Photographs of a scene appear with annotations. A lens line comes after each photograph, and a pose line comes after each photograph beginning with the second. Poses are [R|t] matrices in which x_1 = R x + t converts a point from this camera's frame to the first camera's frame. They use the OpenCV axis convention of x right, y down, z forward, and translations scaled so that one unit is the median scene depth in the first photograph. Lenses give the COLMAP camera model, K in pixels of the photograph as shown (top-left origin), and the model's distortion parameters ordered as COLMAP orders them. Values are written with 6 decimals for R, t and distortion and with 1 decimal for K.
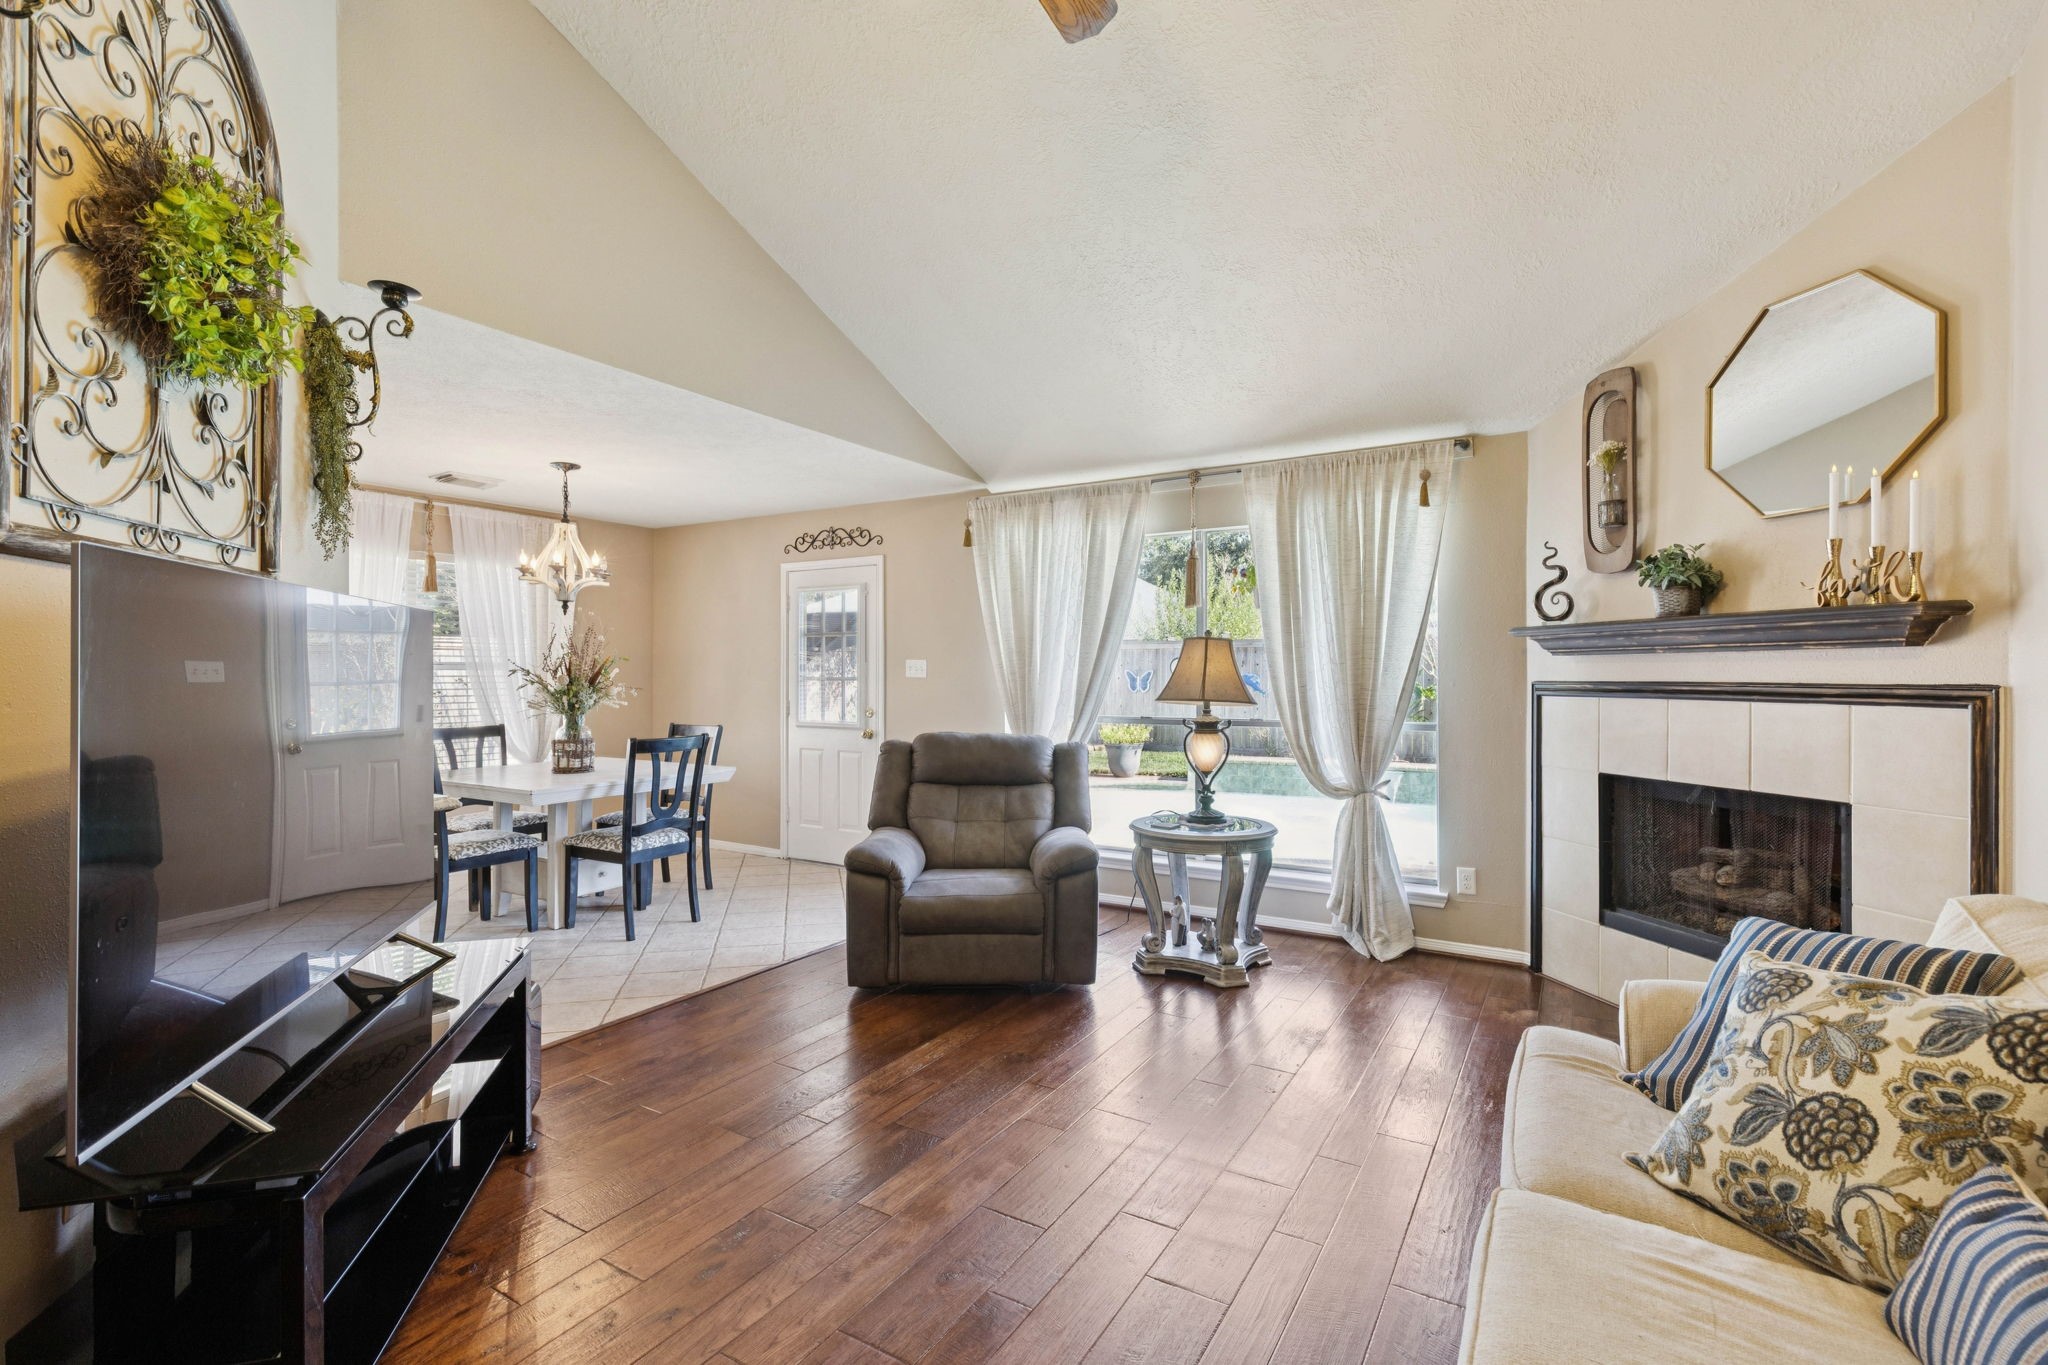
lens RADIAL K [[905.6, 0, 1018.7], [0, 905.6, 672.2], [0, 0, 1]] dist [0.002470, -0.000223]
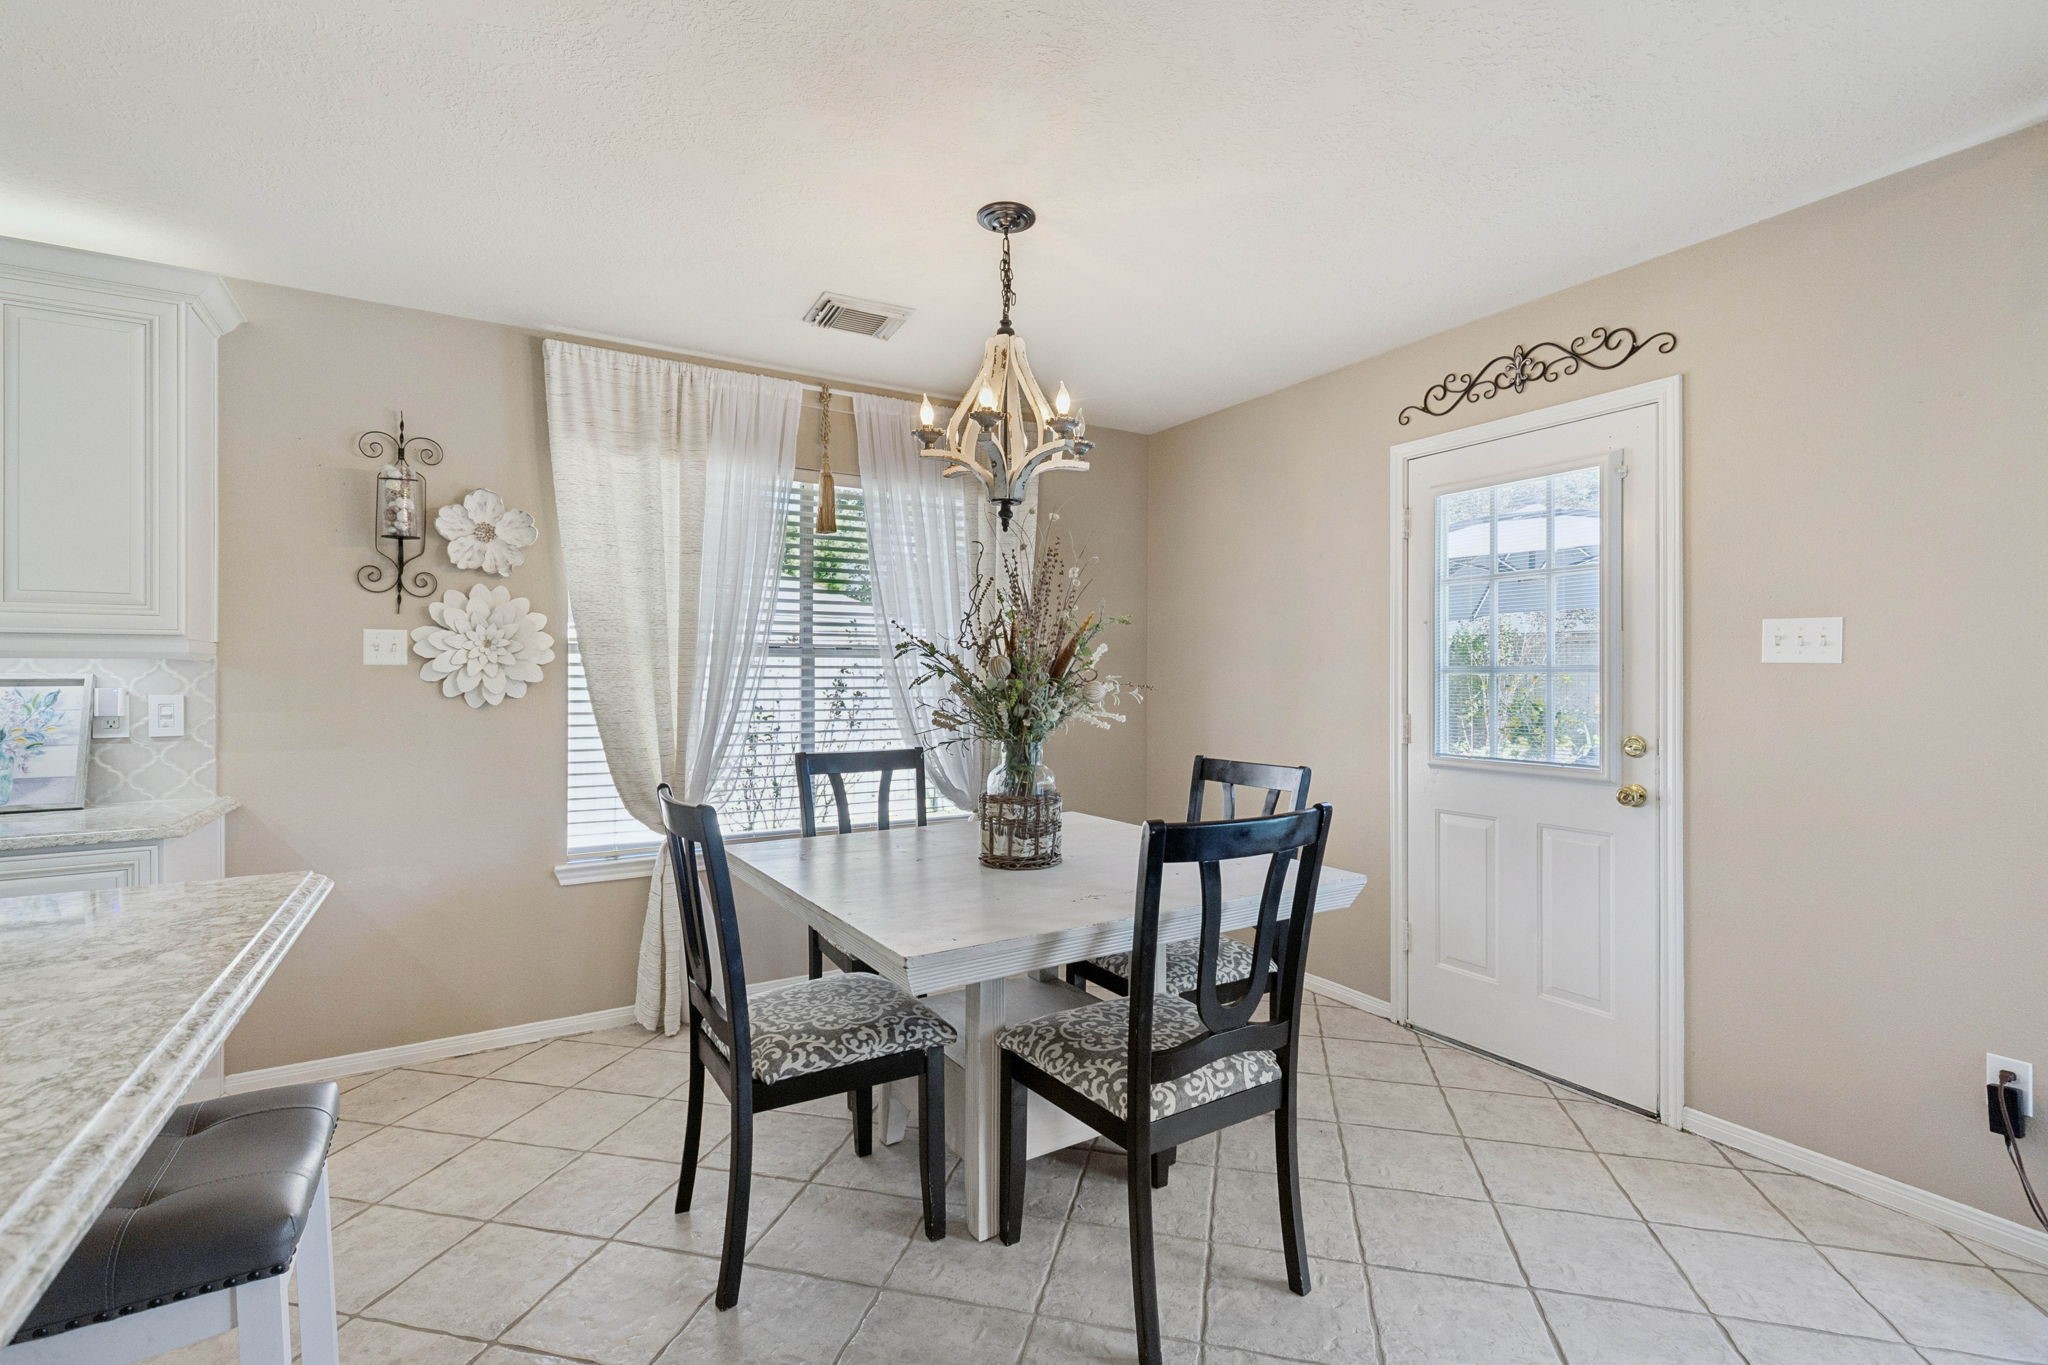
lens RADIAL K [[905.6, 0, 1018.7], [0, 905.6, 672.2], [0, 0, 1]] dist [0.002470, -0.000223]
pose [[0.883129, -0.002257, -0.469126, -0.279235], [0.000892, 0.999995, -0.003132, 0.013059], [0.469130, 0.002347, 0.883126, 0.600057]]
